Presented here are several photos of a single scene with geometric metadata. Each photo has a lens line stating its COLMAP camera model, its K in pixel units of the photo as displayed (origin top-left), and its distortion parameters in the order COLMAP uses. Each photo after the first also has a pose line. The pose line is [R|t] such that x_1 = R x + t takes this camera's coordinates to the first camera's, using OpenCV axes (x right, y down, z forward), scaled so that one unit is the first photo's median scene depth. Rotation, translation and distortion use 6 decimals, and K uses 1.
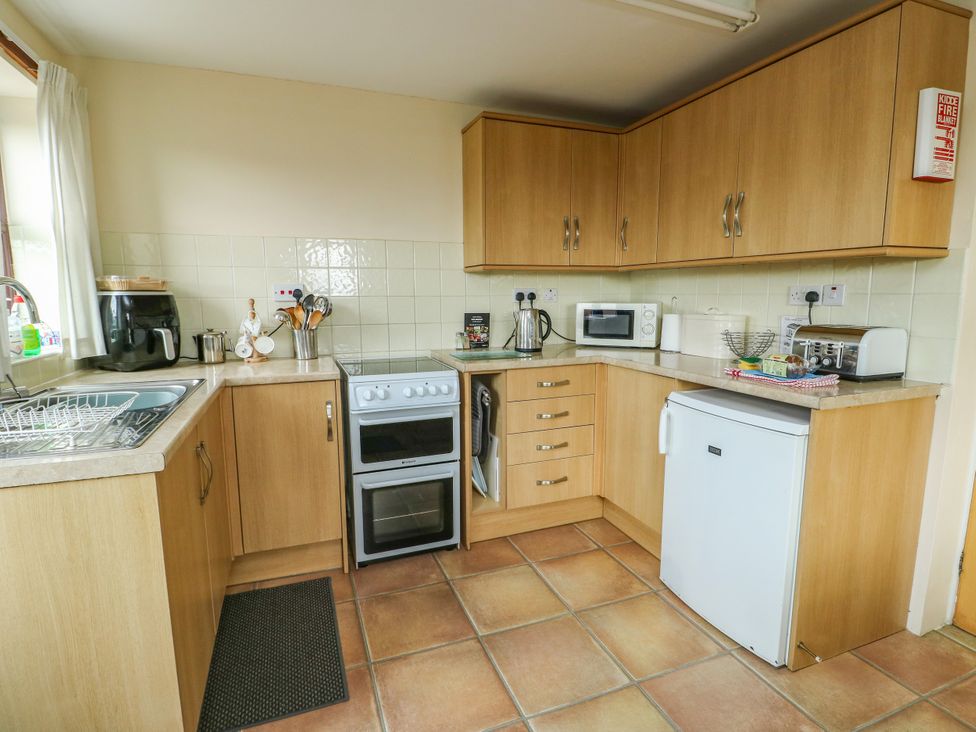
lens RADIAL K [[508.0, 0, 486.6], [0, 508.0, 364.0], [0, 0, 1]] dist [-0.000038, -0.009192]
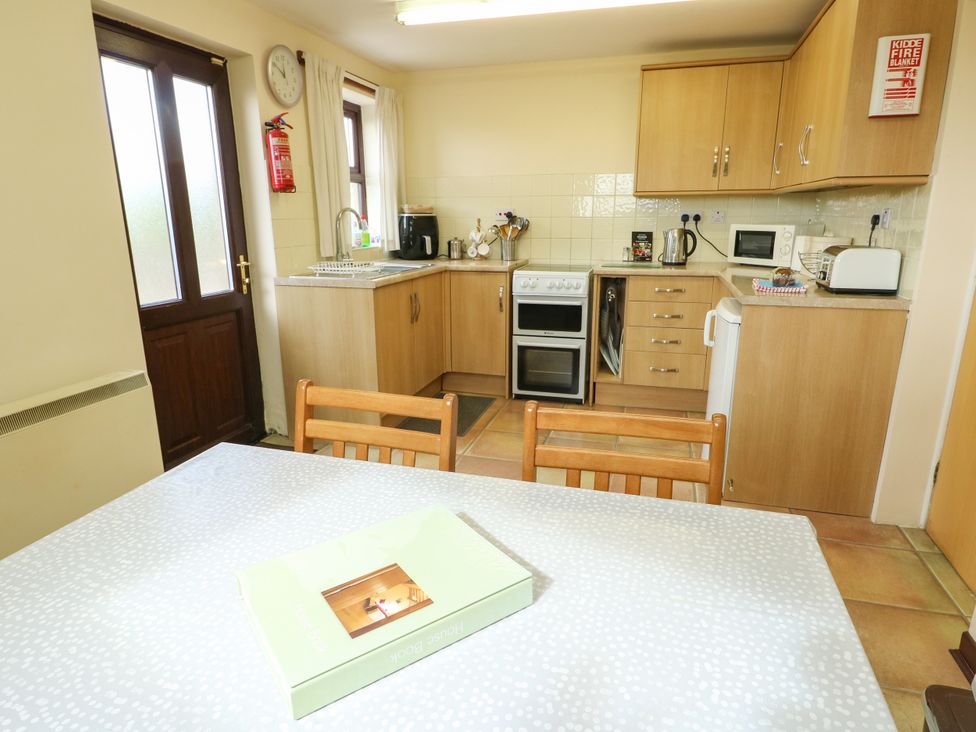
lens RADIAL K [[576.9, 0, 488.0], [0, 576.9, 366.0], [0, 0, 1]] dist [0.002683, -0.015642]
pose [[0.796109, 0.155352, -0.584872, 0.667762], [-0.083362, 0.985426, 0.148277, 0.052106], [0.599384, -0.069289, 0.797457, -0.420934]]
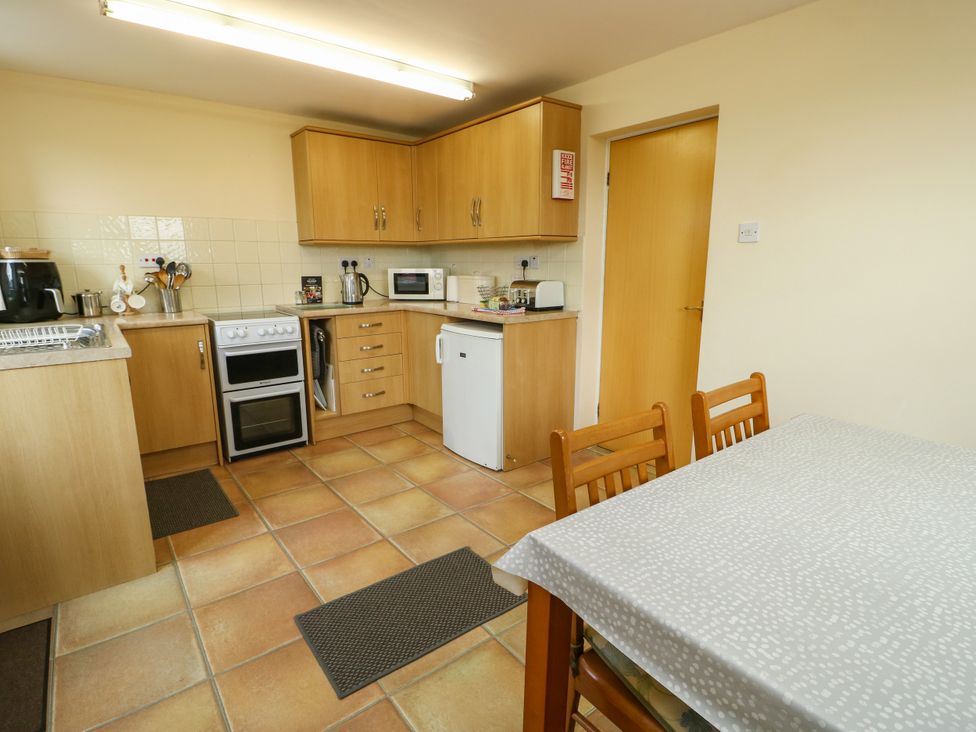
lens RADIAL K [[508.0, 0, 486.6], [0, 508.0, 364.0], [0, 0, 1]] dist [-0.000038, -0.009192]
pose [[0.955789, -0.056036, 0.288664, 0.027164], [0.038973, 0.997155, 0.064529, 0.072334], [-0.291458, -0.050426, 0.955254, -0.491010]]
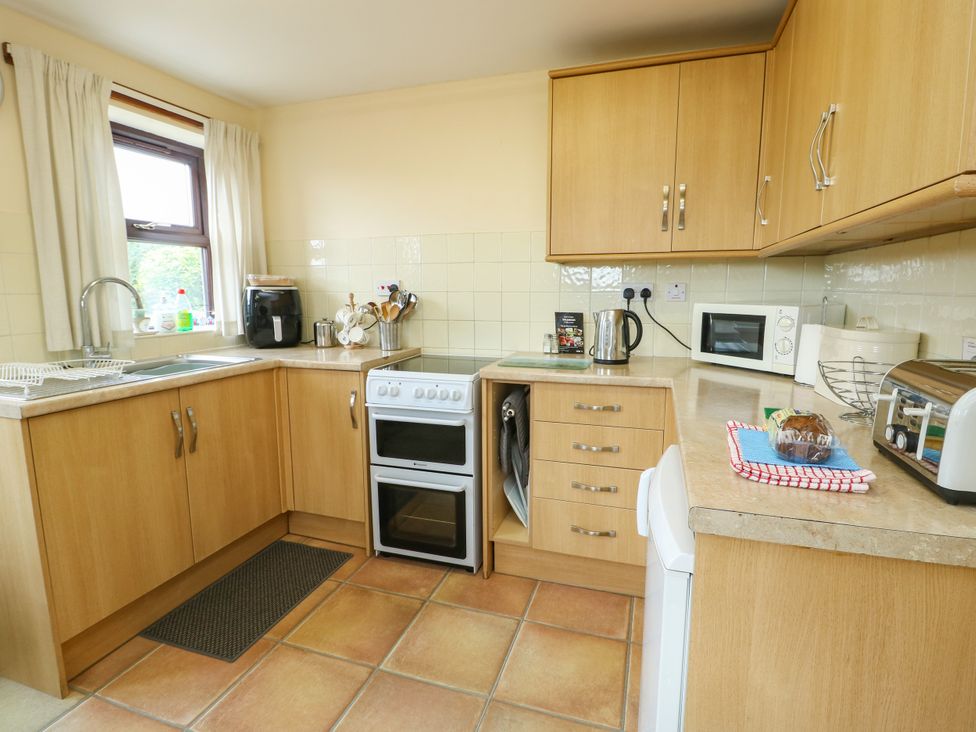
lens RADIAL K [[508.0, 0, 486.6], [0, 508.0, 364.0], [0, 0, 1]] dist [-0.000038, -0.009192]
pose [[0.775568, 0.095758, -0.623959, 0.505217], [-0.089718, 0.995115, 0.041200, -0.045687], [0.624856, 0.024027, 0.780370, 0.313017]]
